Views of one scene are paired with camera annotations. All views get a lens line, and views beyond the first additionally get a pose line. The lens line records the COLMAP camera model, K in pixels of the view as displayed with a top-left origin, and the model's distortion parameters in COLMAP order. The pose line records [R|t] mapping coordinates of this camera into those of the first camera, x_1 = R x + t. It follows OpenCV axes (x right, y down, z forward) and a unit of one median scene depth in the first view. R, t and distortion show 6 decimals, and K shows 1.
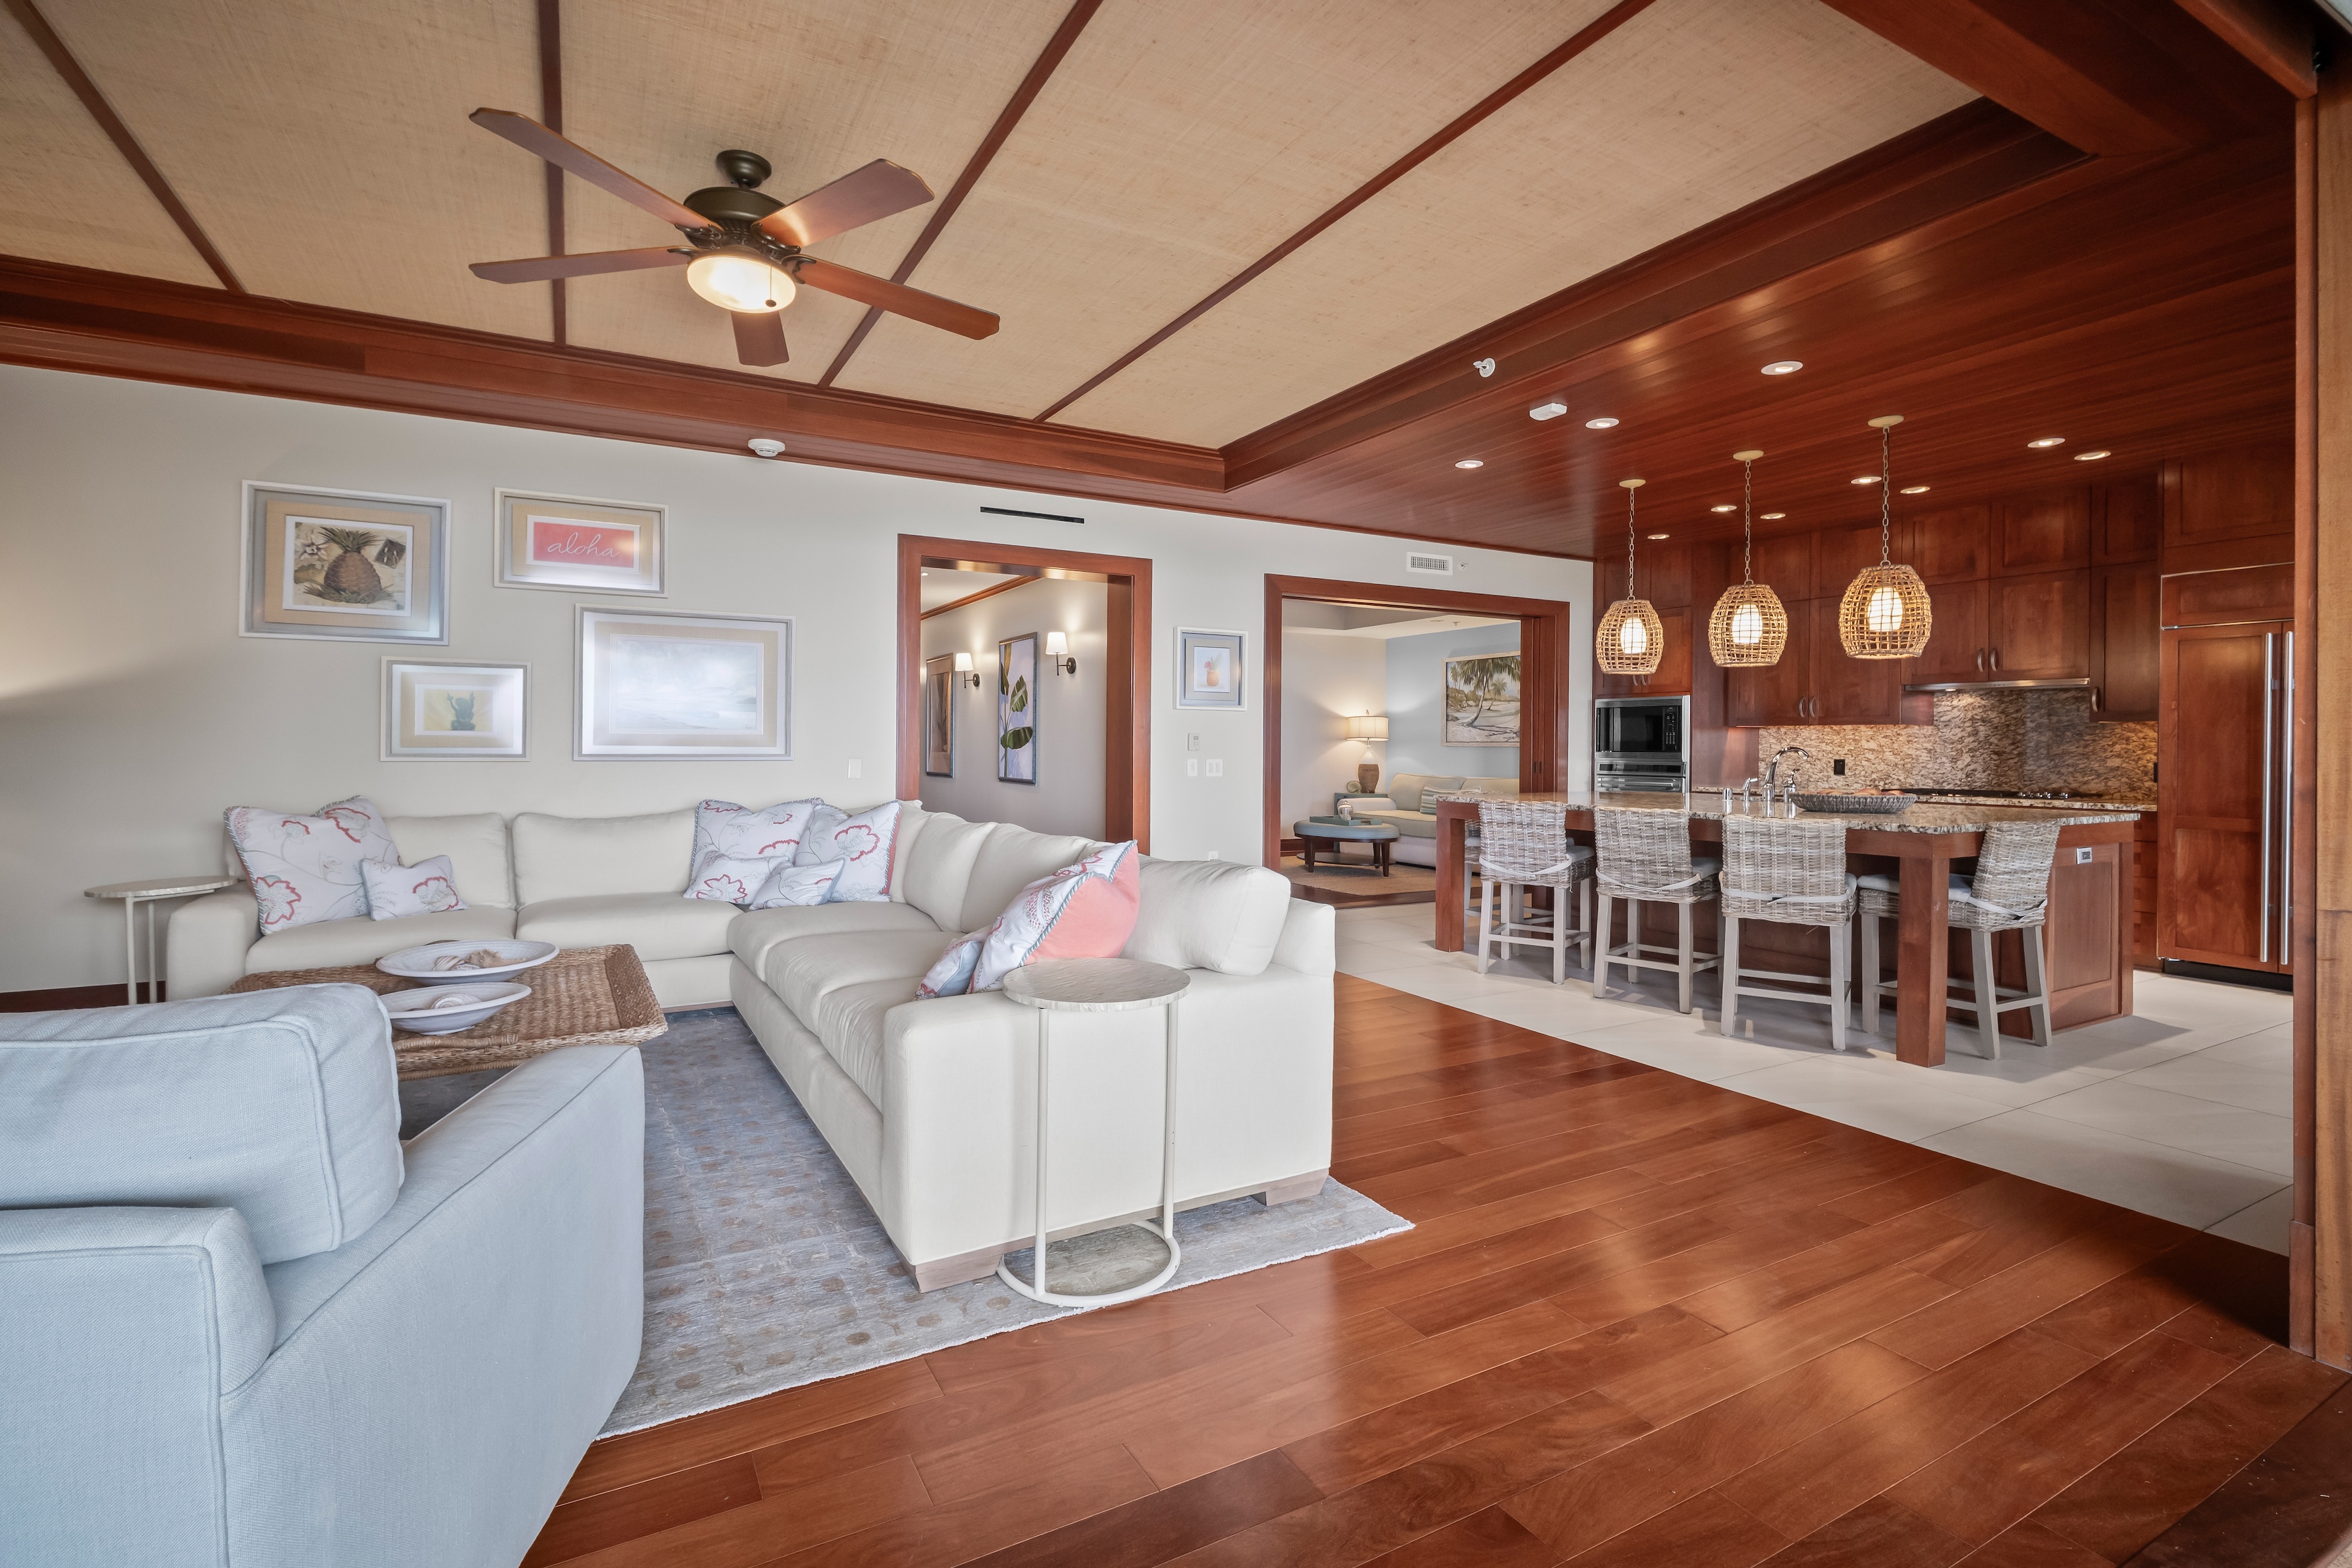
lens RADIAL K [[1053.9, 0, 1171.0], [0, 1053.9, 757.9], [0, 0, 1]] dist [0.000966, 0.000037]
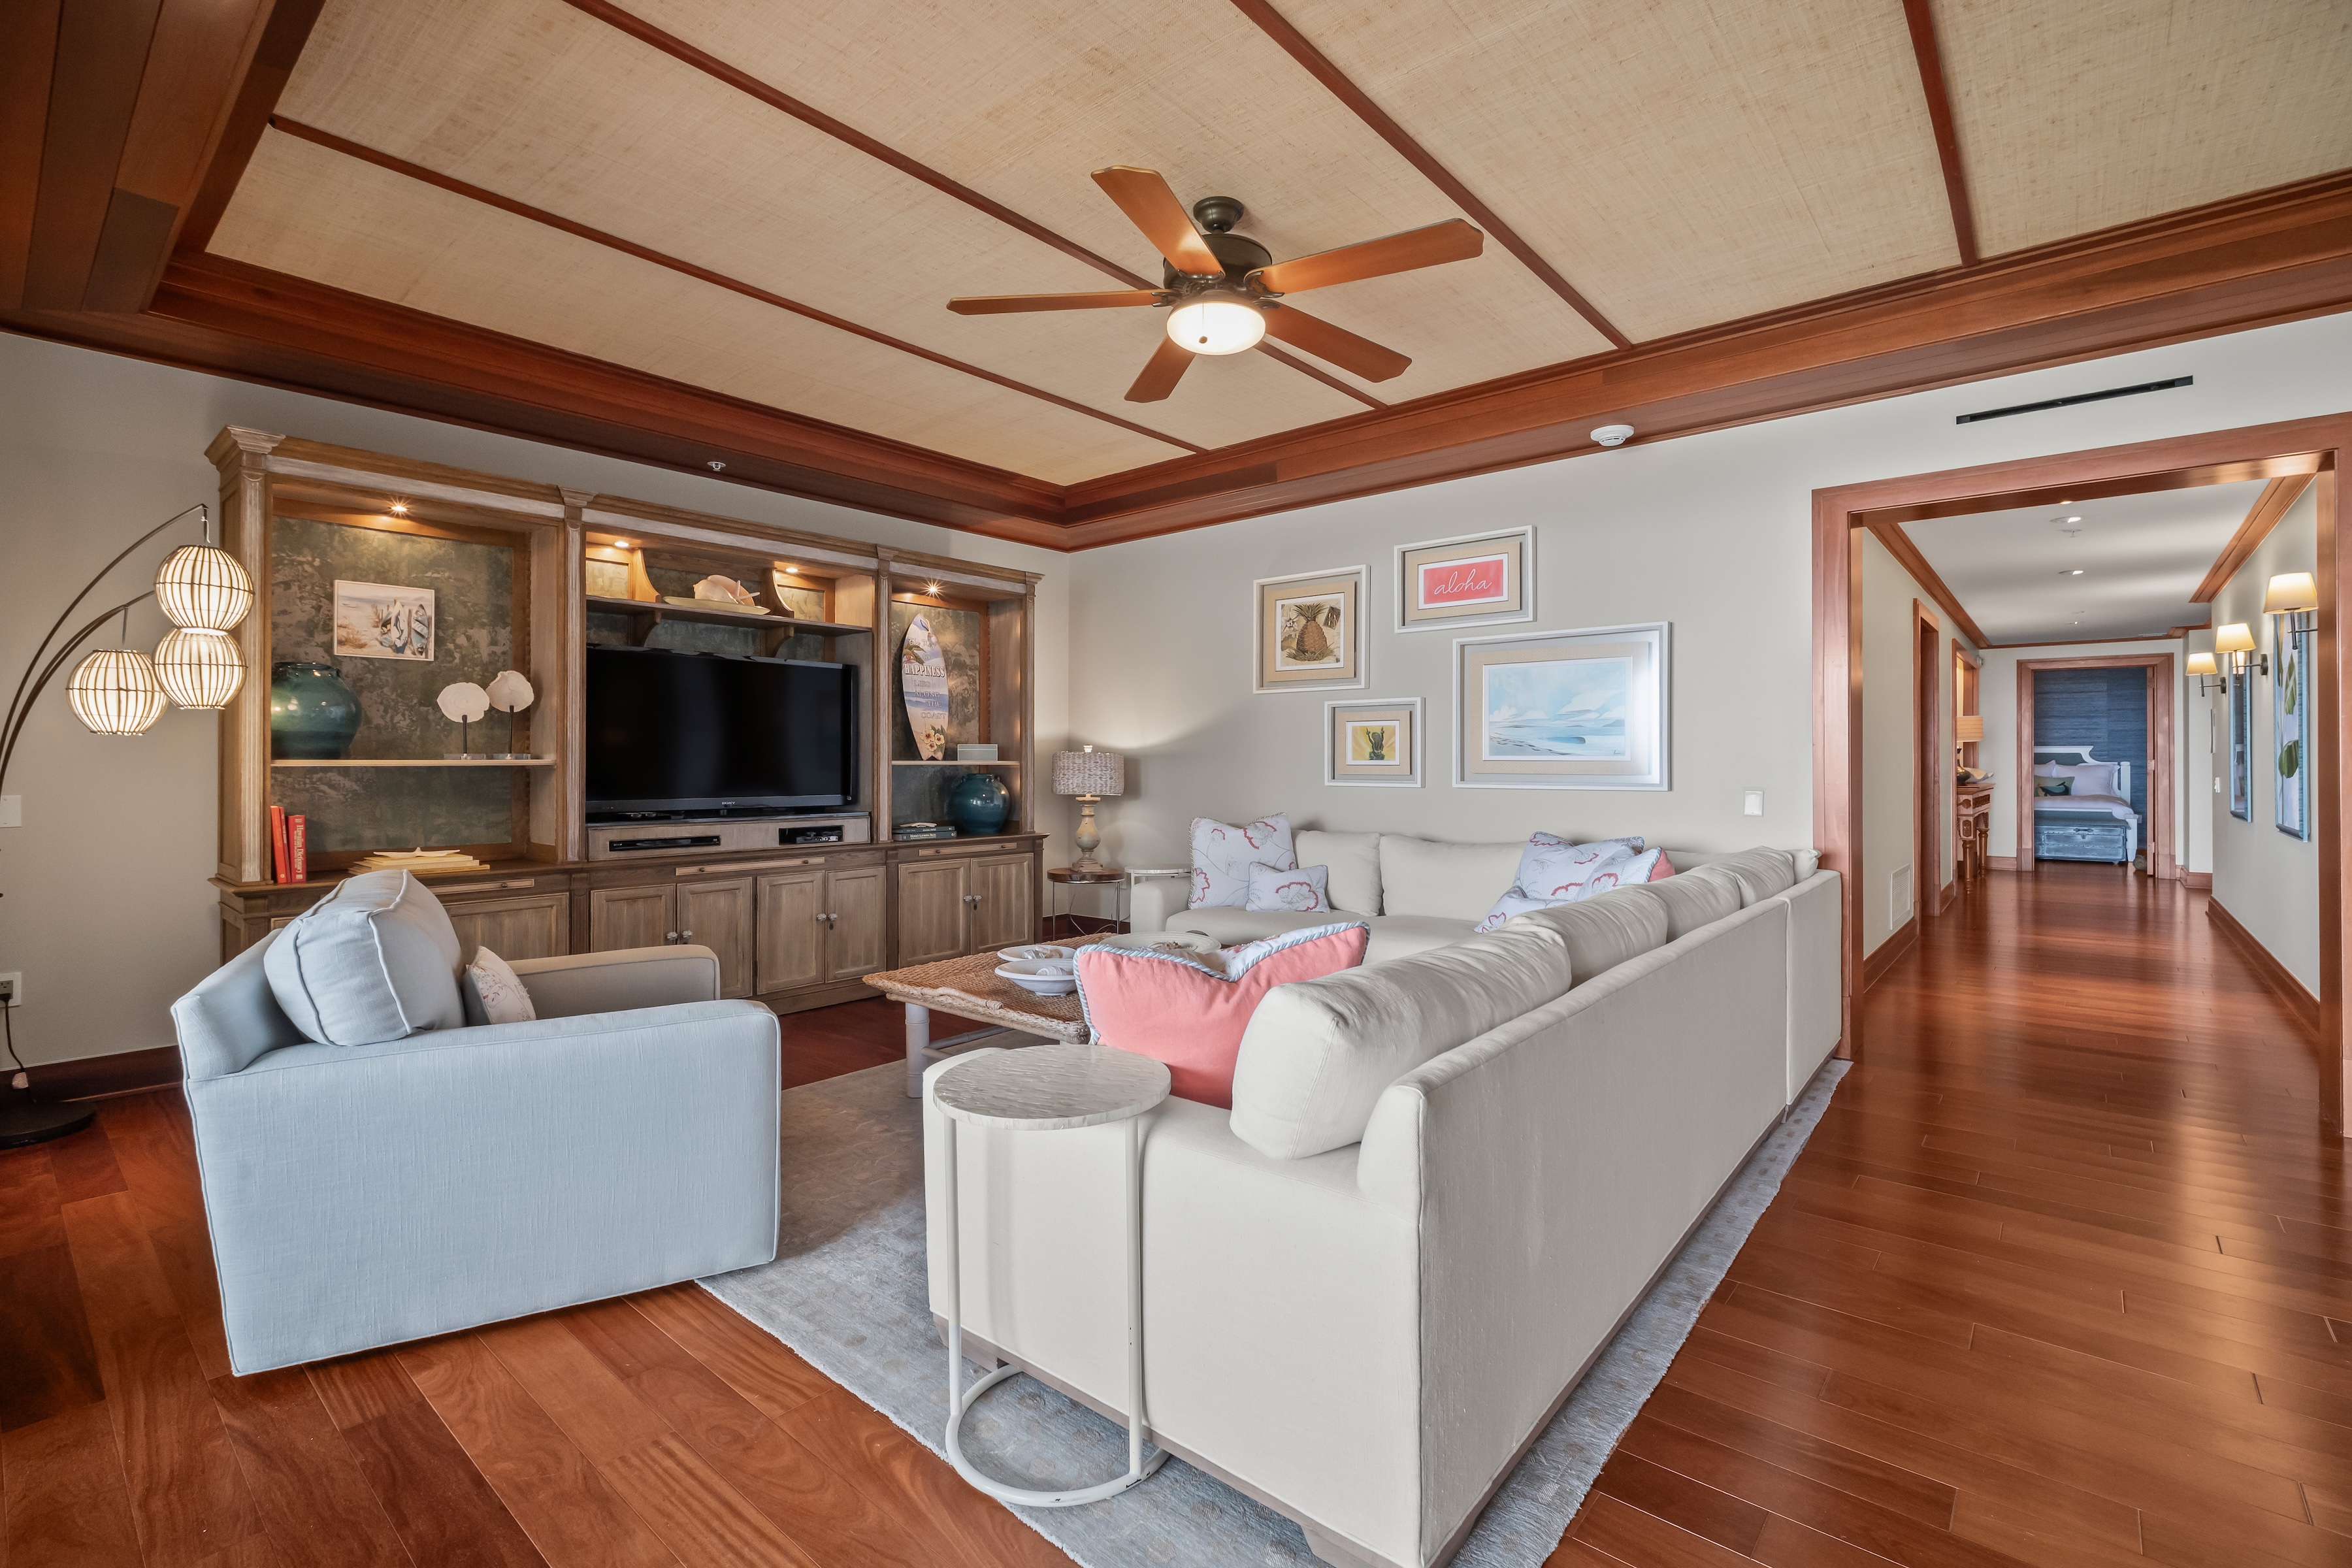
lens RADIAL K [[1053.9, 0, 1171.0], [0, 1053.9, 757.9], [0, 0, 1]] dist [0.000966, 0.000037]
pose [[0.344574, -0.008204, -0.938723, 0.342323], [-0.009227, 0.999884, -0.012125, -0.012169], [0.938714, 0.012840, 0.344458, 0.385327]]
